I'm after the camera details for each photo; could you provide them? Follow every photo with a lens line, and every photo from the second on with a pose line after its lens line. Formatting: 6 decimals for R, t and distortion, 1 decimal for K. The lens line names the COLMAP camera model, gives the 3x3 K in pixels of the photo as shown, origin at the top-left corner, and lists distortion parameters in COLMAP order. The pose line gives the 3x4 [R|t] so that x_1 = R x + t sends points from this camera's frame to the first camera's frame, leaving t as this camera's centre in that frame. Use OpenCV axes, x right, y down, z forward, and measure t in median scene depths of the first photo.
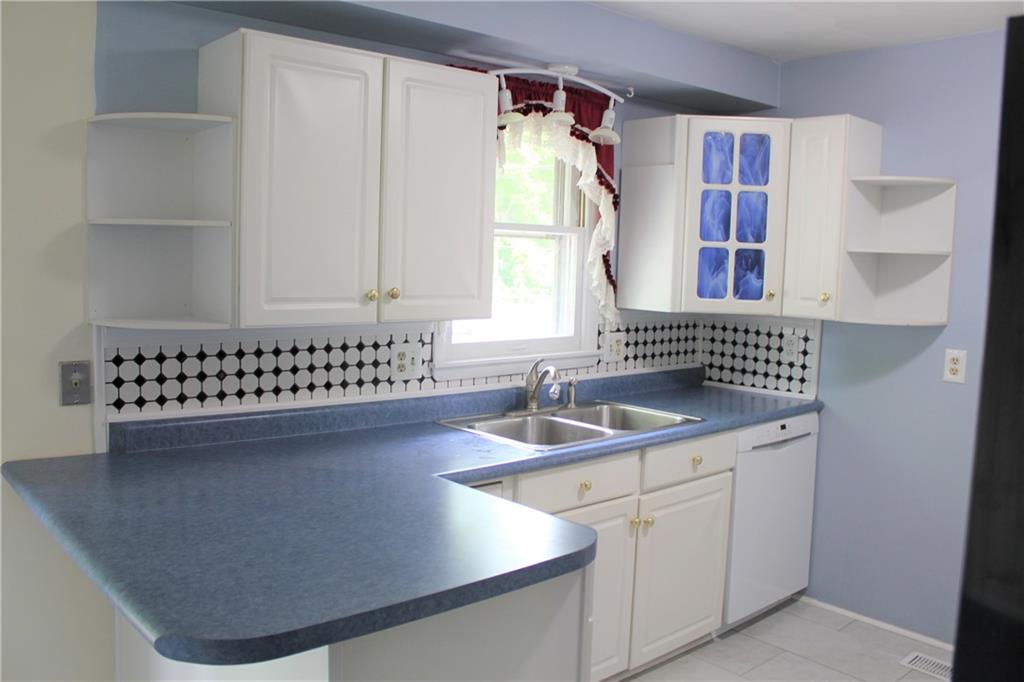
lens RADIAL K [[851.1, 0, 508.6], [0, 851.1, 338.7], [0, 0, 1]] dist [-0.154787, 0.123766]
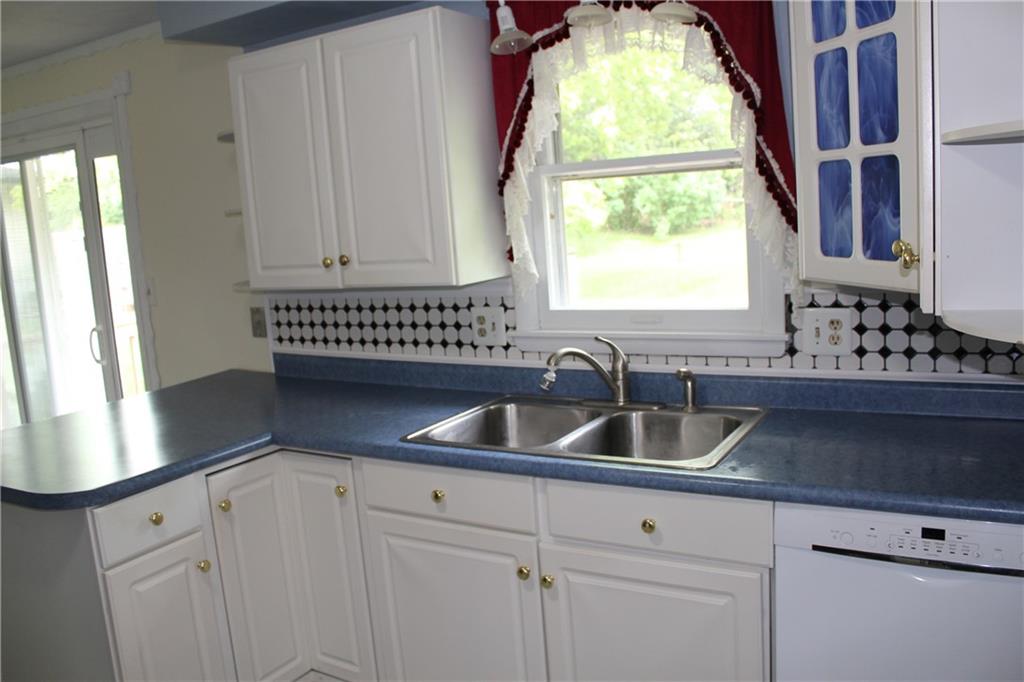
lens RADIAL K [[851.1, 0, 509.9], [0, 851.1, 337.1], [0, 0, 1]] dist [-0.154787, 0.123766]
pose [[0.309041, 0.095071, -0.946285, 0.724790], [-0.010857, 0.995279, 0.096448, -0.048597], [0.950987, -0.019533, 0.308615, 0.679676]]
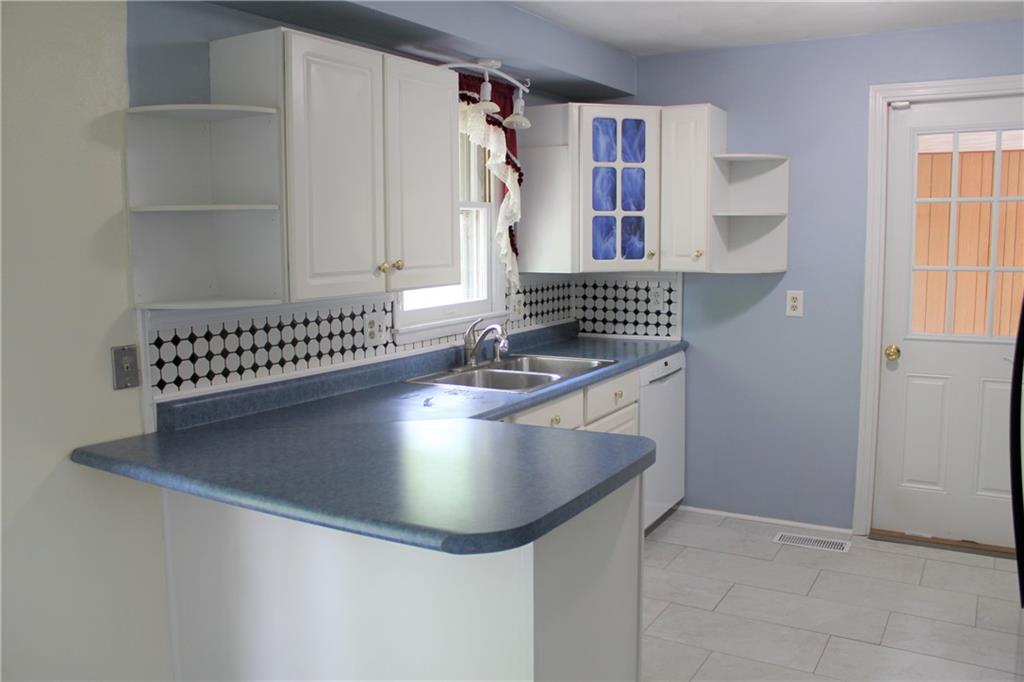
lens RADIAL K [[851.1, 0, 504.3], [0, 851.1, 339.2], [0, 0, 1]] dist [-0.154787, 0.123766]
pose [[0.950783, -0.075832, 0.300435, -0.271420], [0.066945, 0.996963, 0.039780, 0.006955], [-0.302539, -0.017709, 0.952972, -0.091449]]
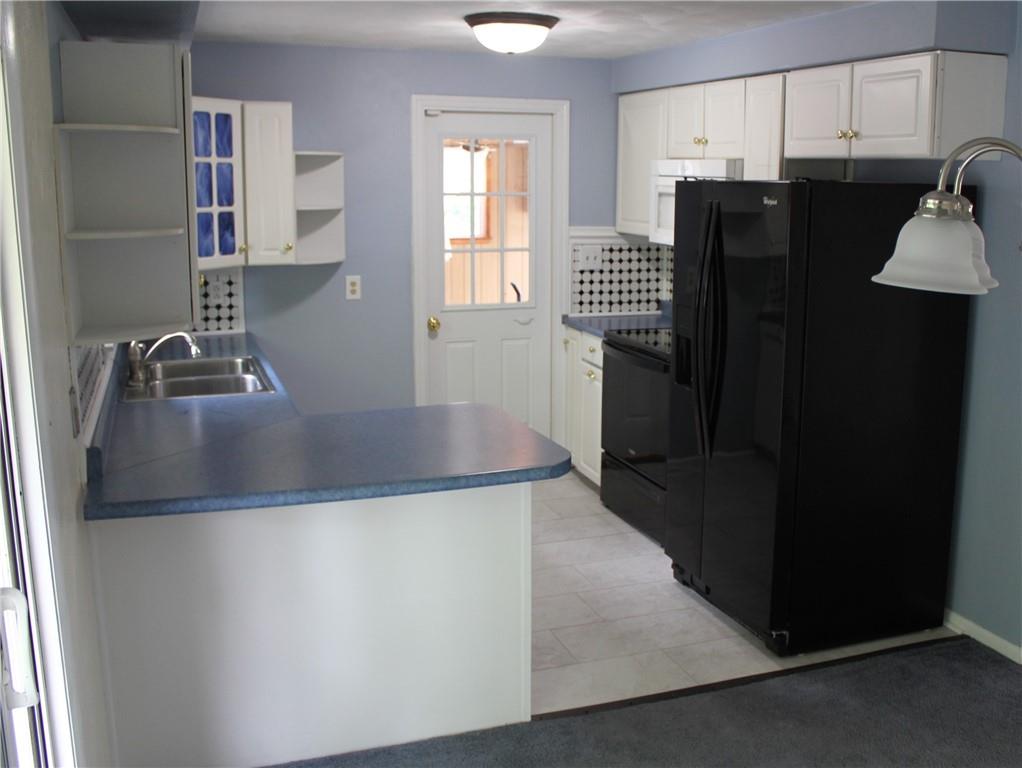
lens RADIAL K [[1046.6, 0, 516.9], [0, 1046.6, 379.1], [0, 0, 1]] dist [-0.099336, 0.000000]
pose [[0.379949, -0.197778, 0.903616, -0.970724], [0.095449, 0.980043, 0.174372, -0.096378], [-0.920070, 0.019996, 0.391244, 0.060881]]
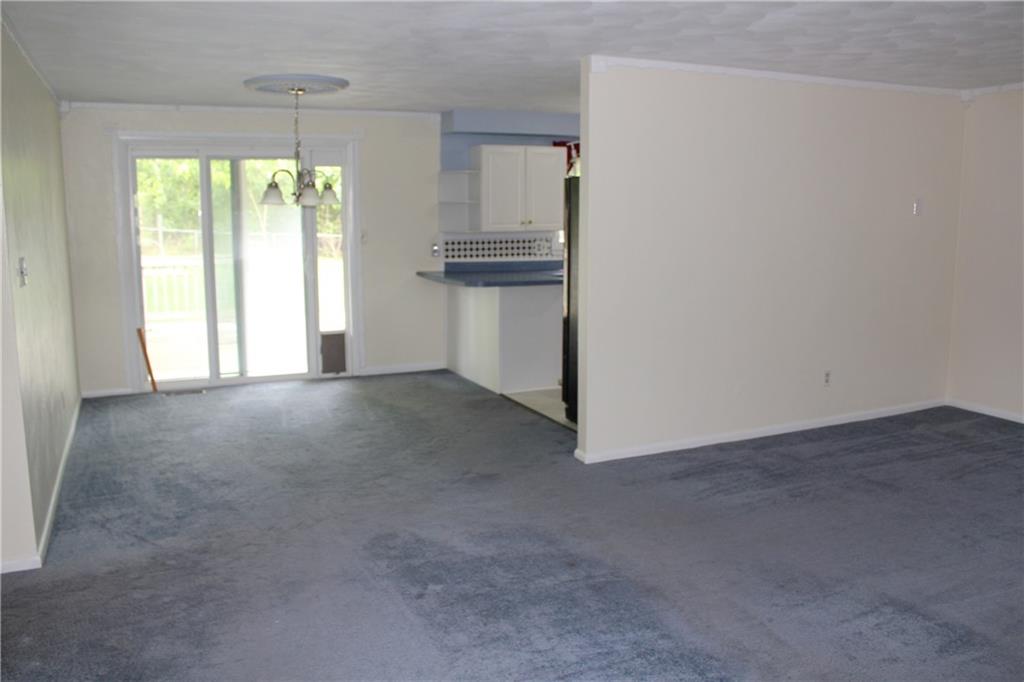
lens RADIAL K [[851.1, 0, 511.2], [0, 851.1, 339.7], [0, 0, 1]] dist [-0.154787, 0.123766]
pose [[0.955071, 0.013484, -0.296070, 0.579754], [0.002113, 0.998629, 0.052299, 0.171841], [0.296369, -0.050575, 0.953733, -1.611928]]
